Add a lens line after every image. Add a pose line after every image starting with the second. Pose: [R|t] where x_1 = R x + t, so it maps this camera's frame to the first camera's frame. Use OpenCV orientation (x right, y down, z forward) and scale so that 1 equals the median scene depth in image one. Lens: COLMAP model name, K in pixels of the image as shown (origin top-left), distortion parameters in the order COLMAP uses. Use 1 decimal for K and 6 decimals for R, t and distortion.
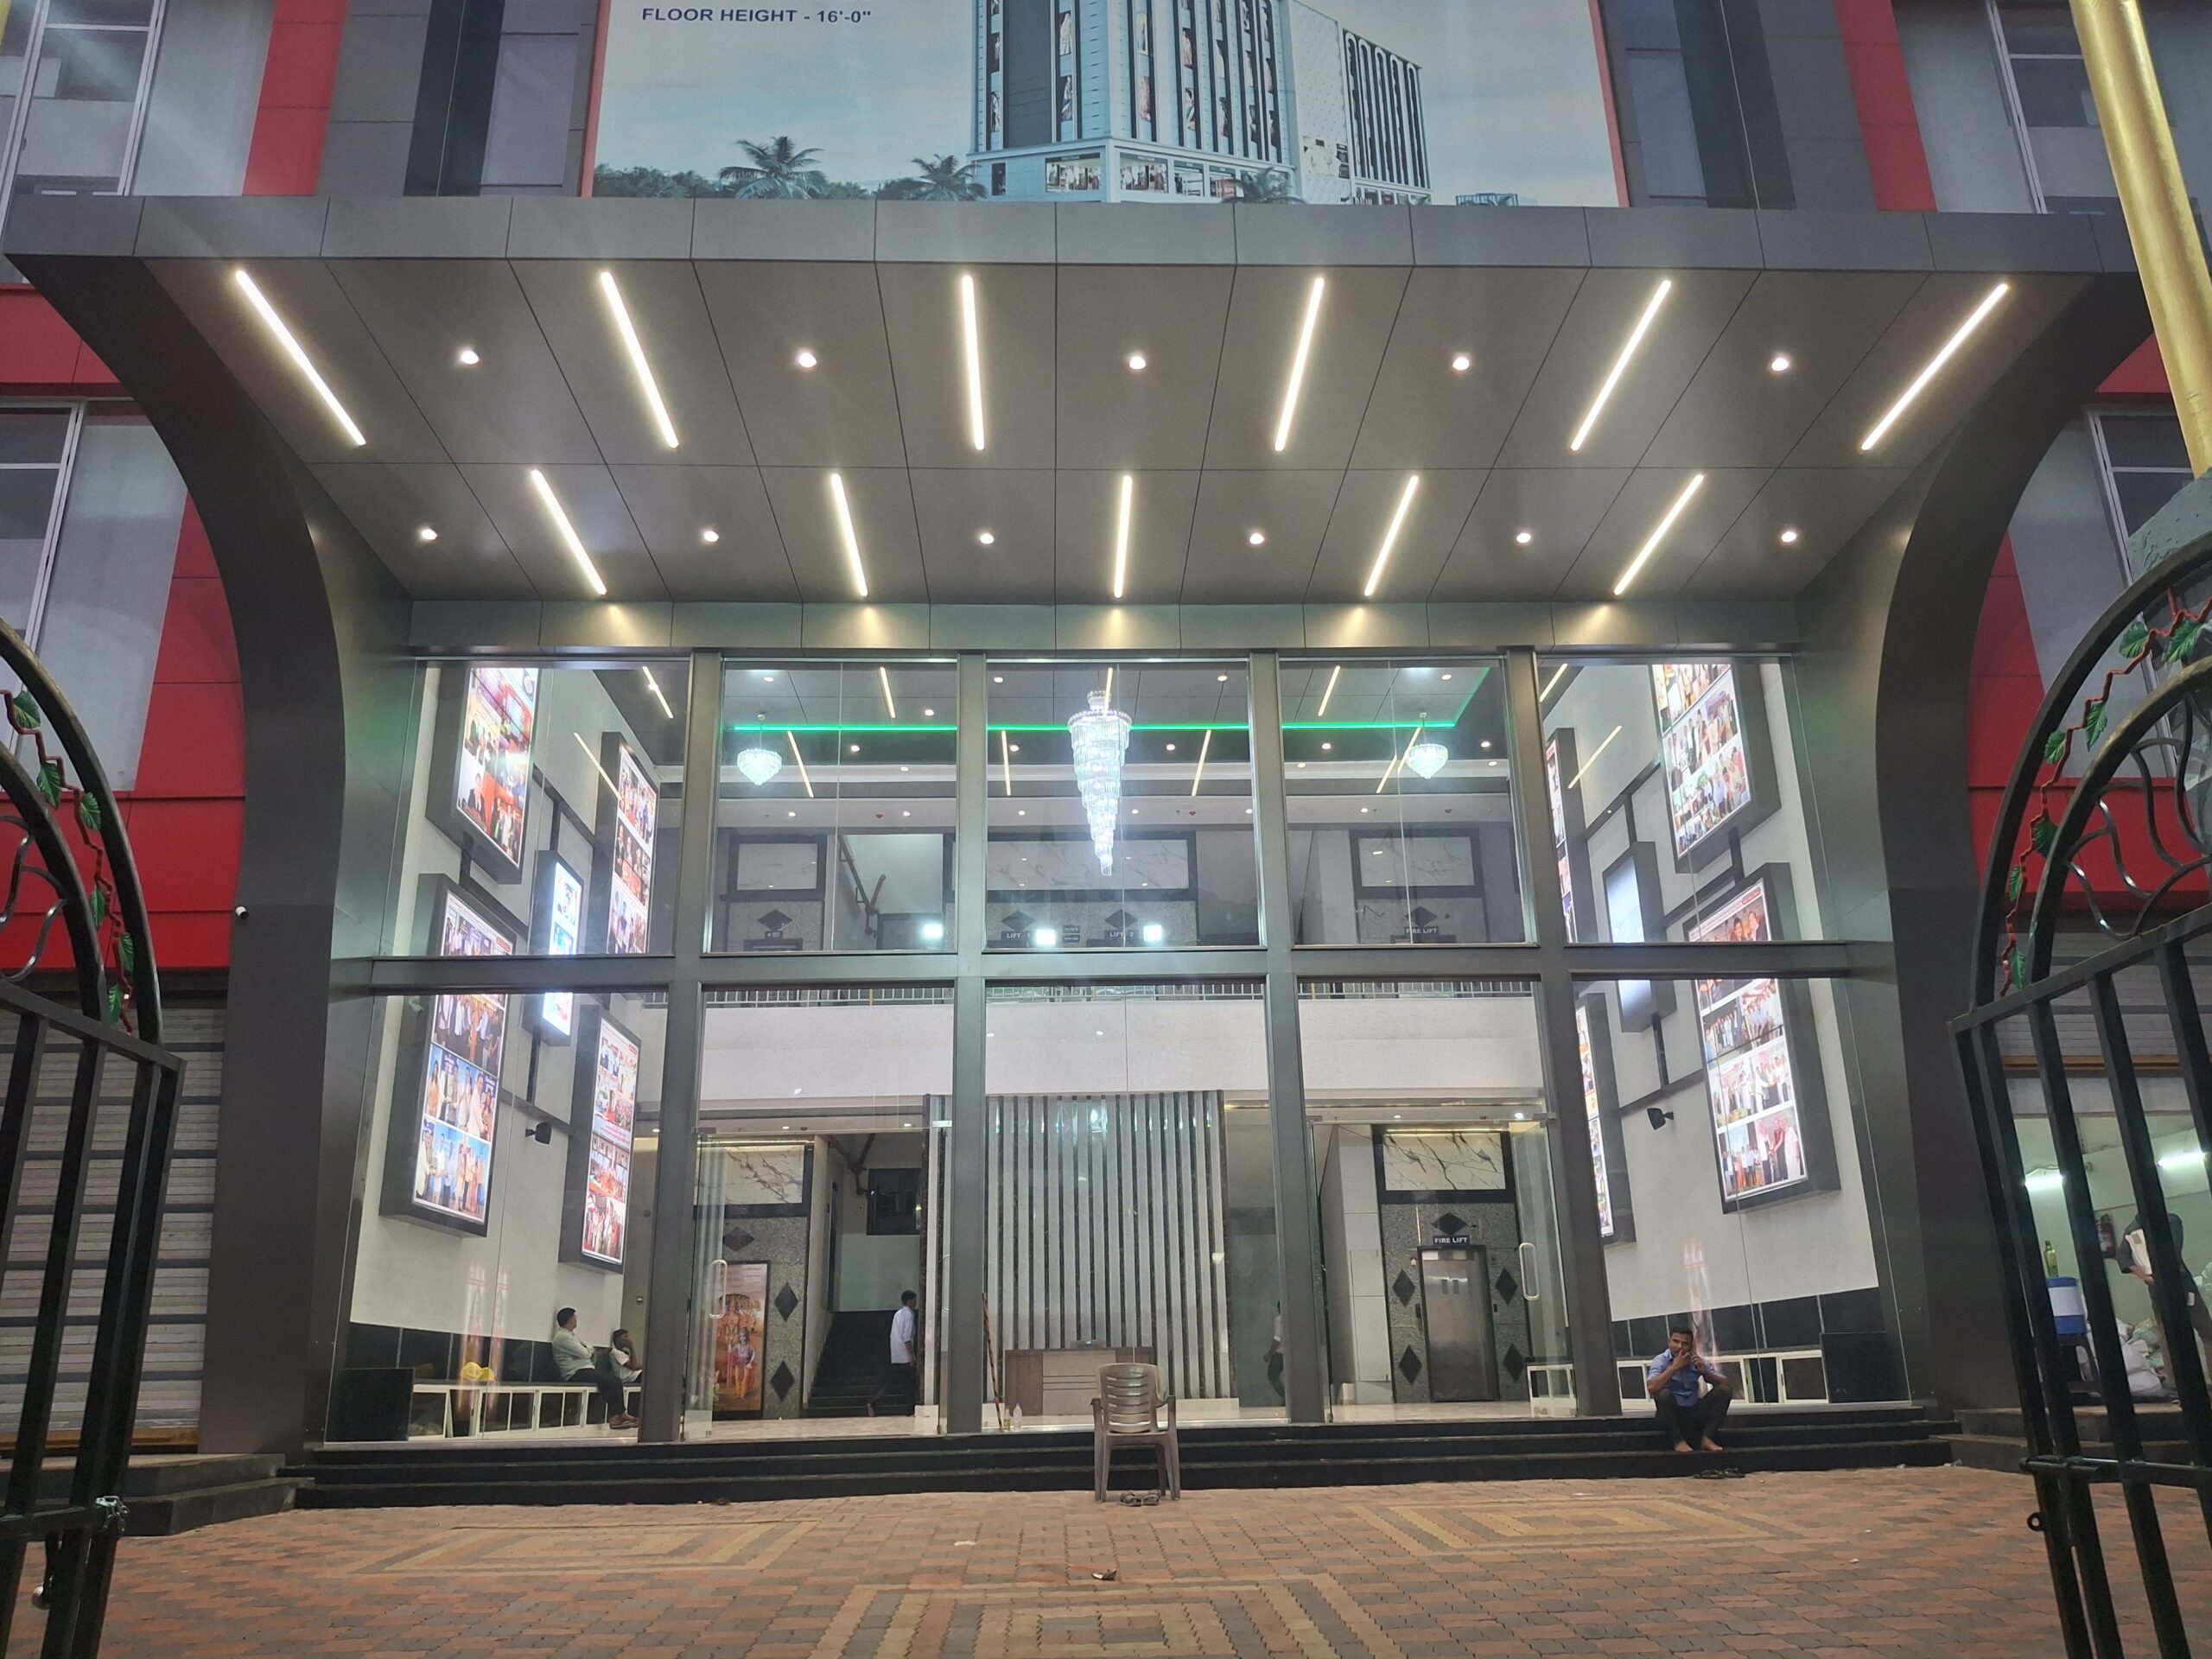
lens RADIAL K [[1624.3, 0, 1114.4], [0, 1624.3, 847.5], [0, 0, 1]] dist [0.115701, -0.239622]
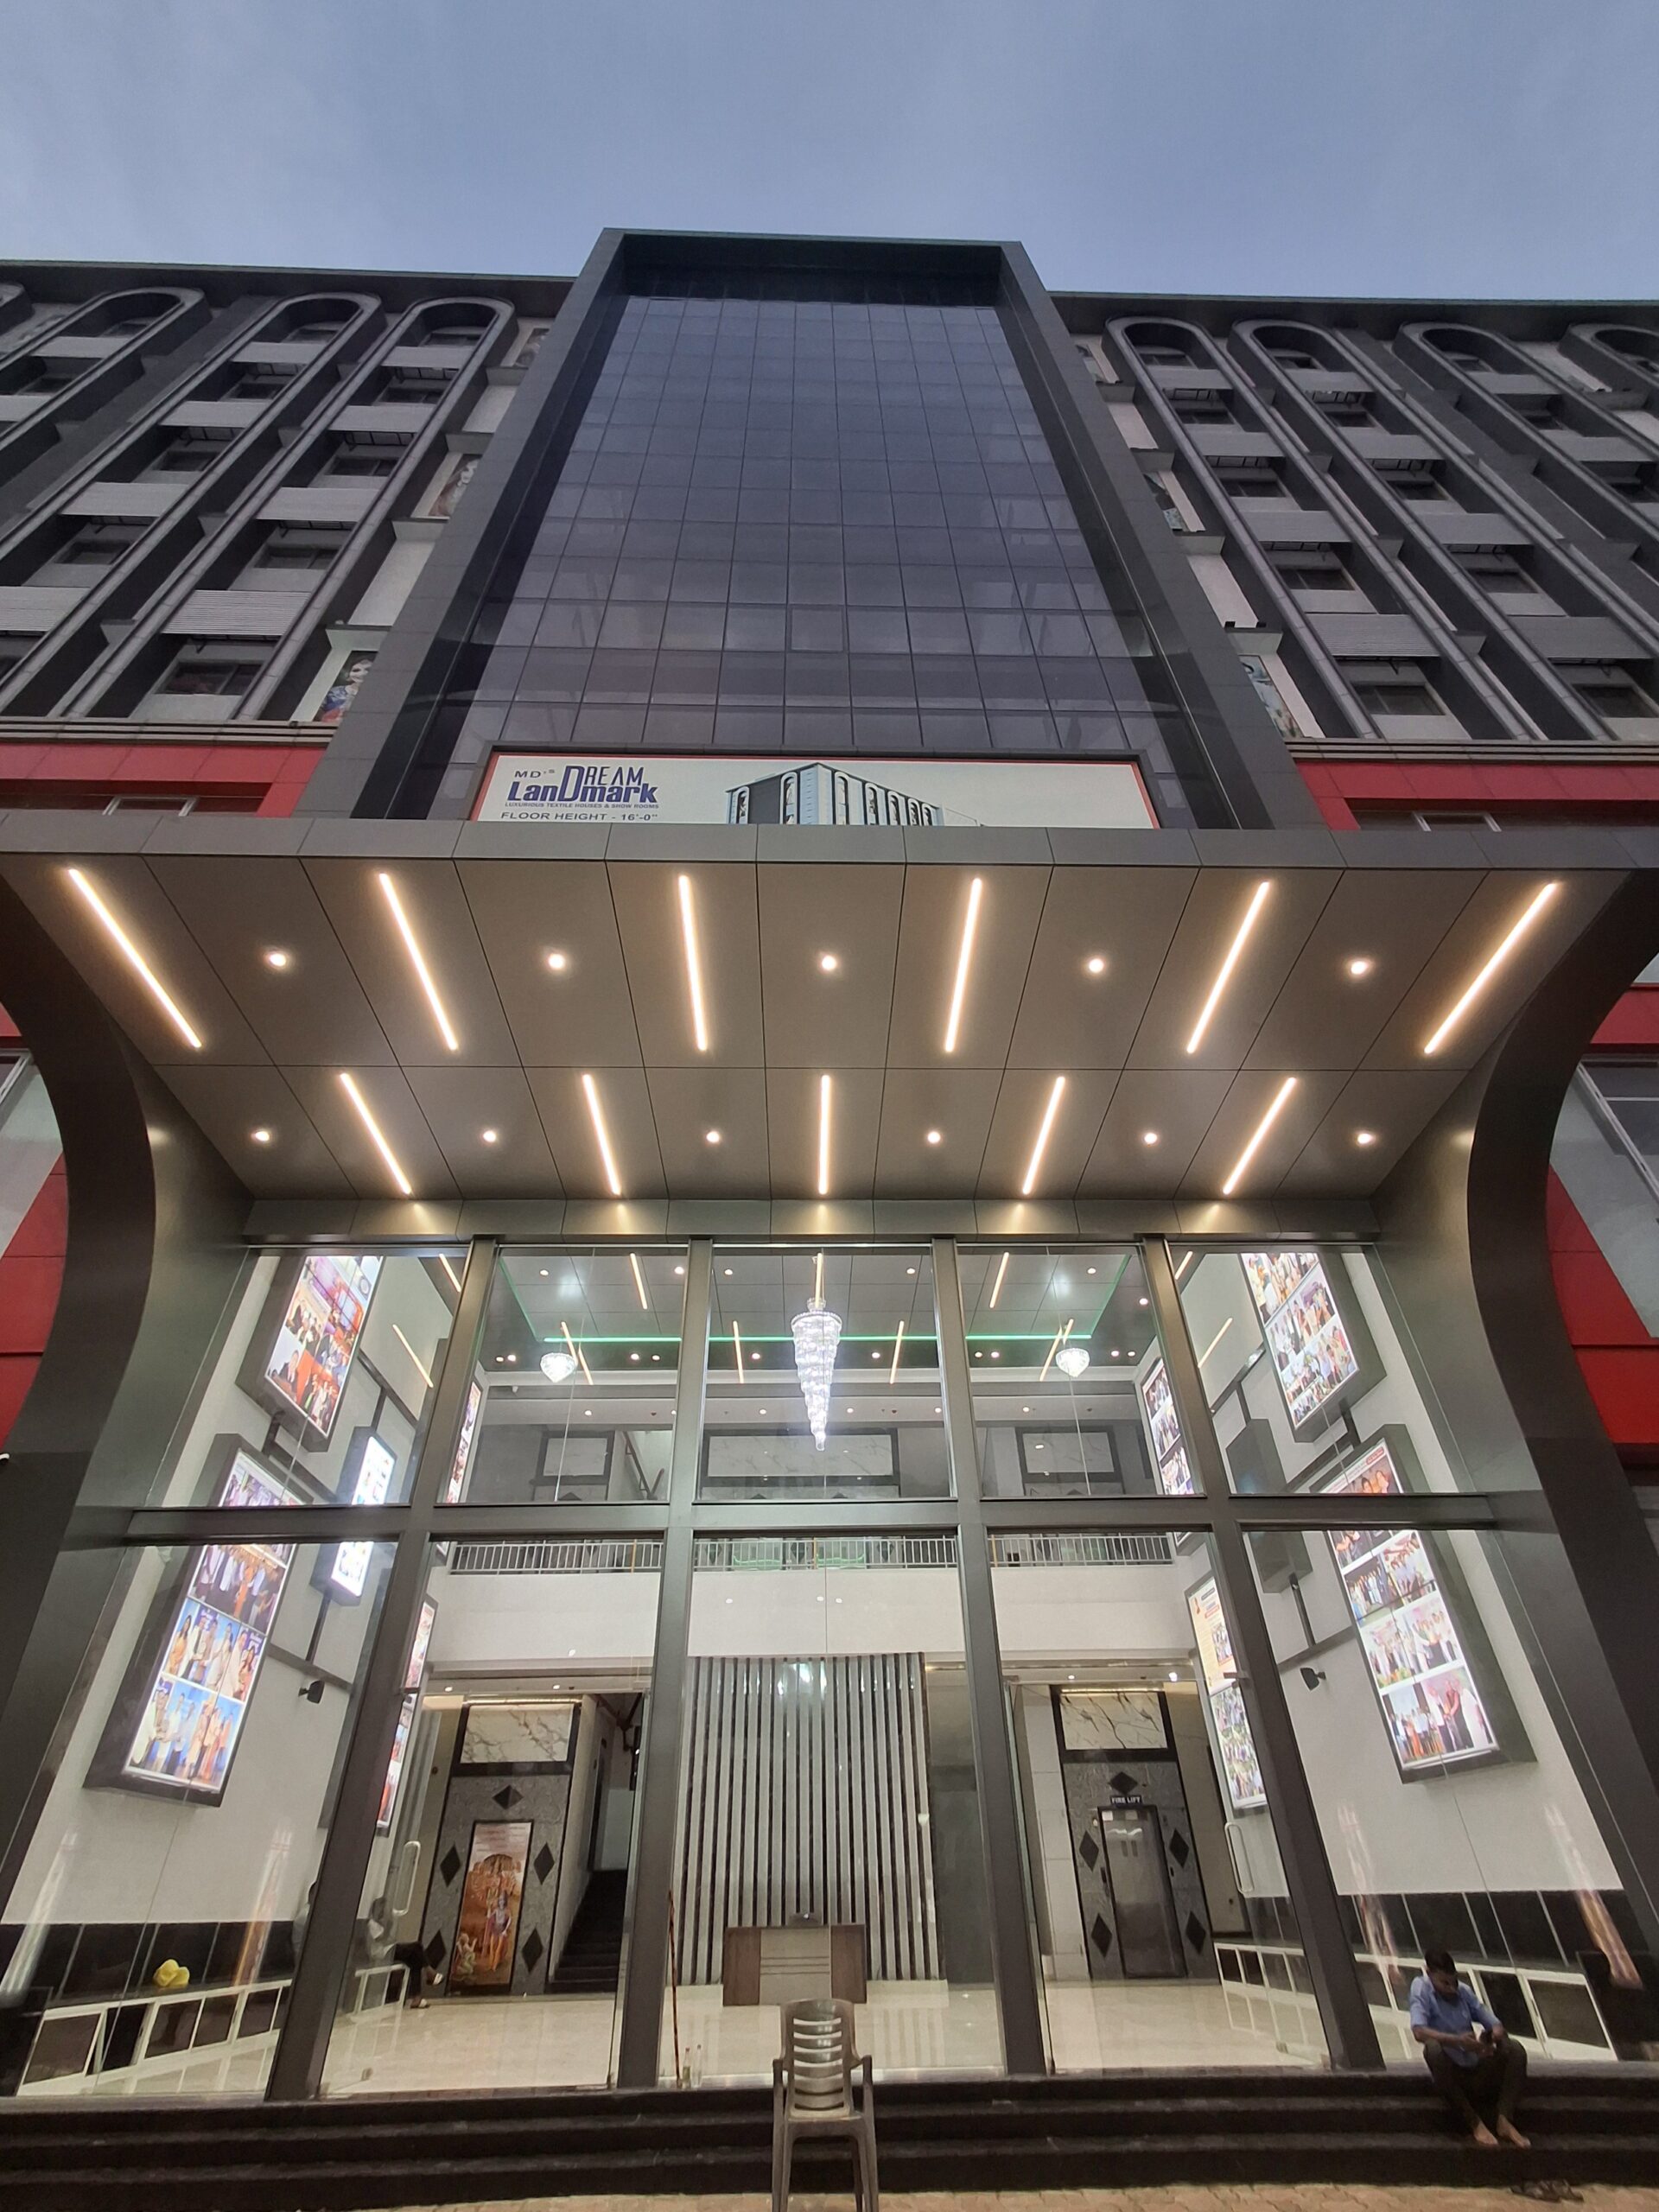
lens RADIAL K [[1004.4, 0, 836.0], [0, 1004.4, 1085.9], [0, 0, 1]] dist [0.008081, -0.000262]
pose [[0.999913, -0.005582, -0.011917, 0.019681], [0.000929, 0.933250, -0.359227, 0.039552], [0.013127, 0.359184, 0.933174, 0.238768]]
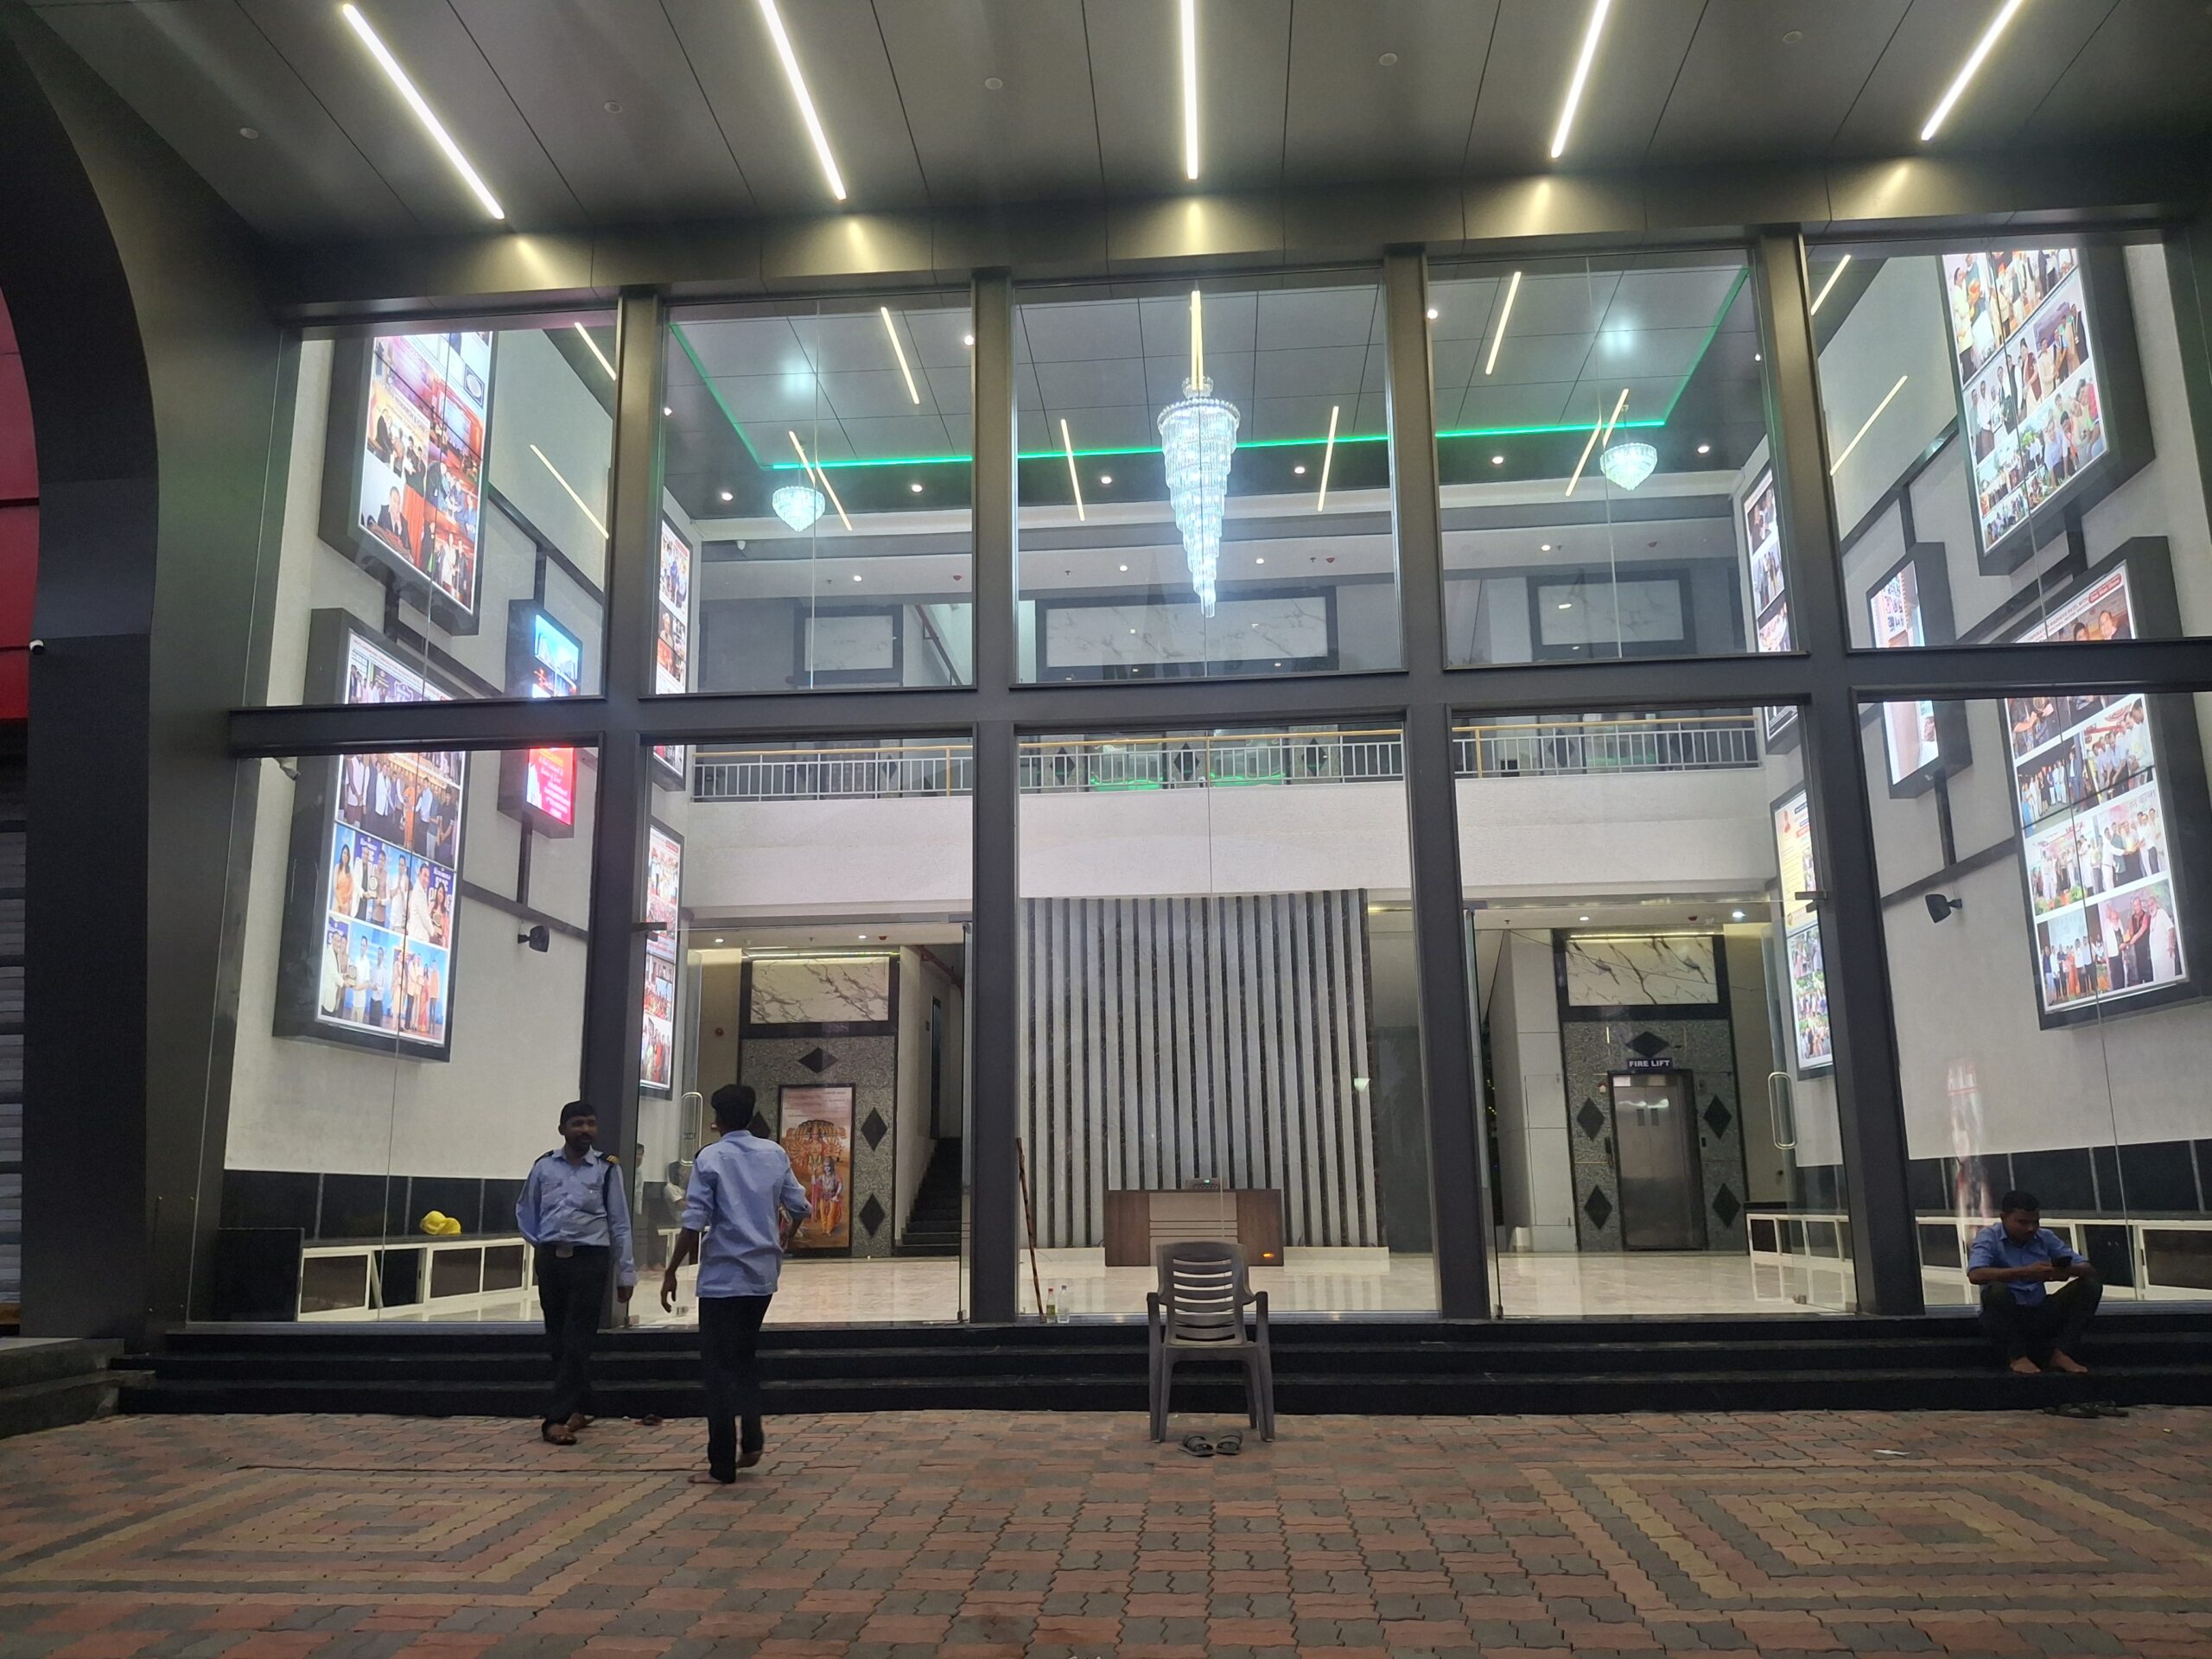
lens RADIAL K [[1623.0, 0, 1091.5], [0, 1623.0, 847.9], [0, 0, 1]] dist [0.117099, -0.229623]
pose [[0.993218, -0.015598, -0.115219, 0.032796], [0.027940, 0.993943, 0.106288, 0.051752], [0.112863, -0.108786, 0.987637, 0.234956]]
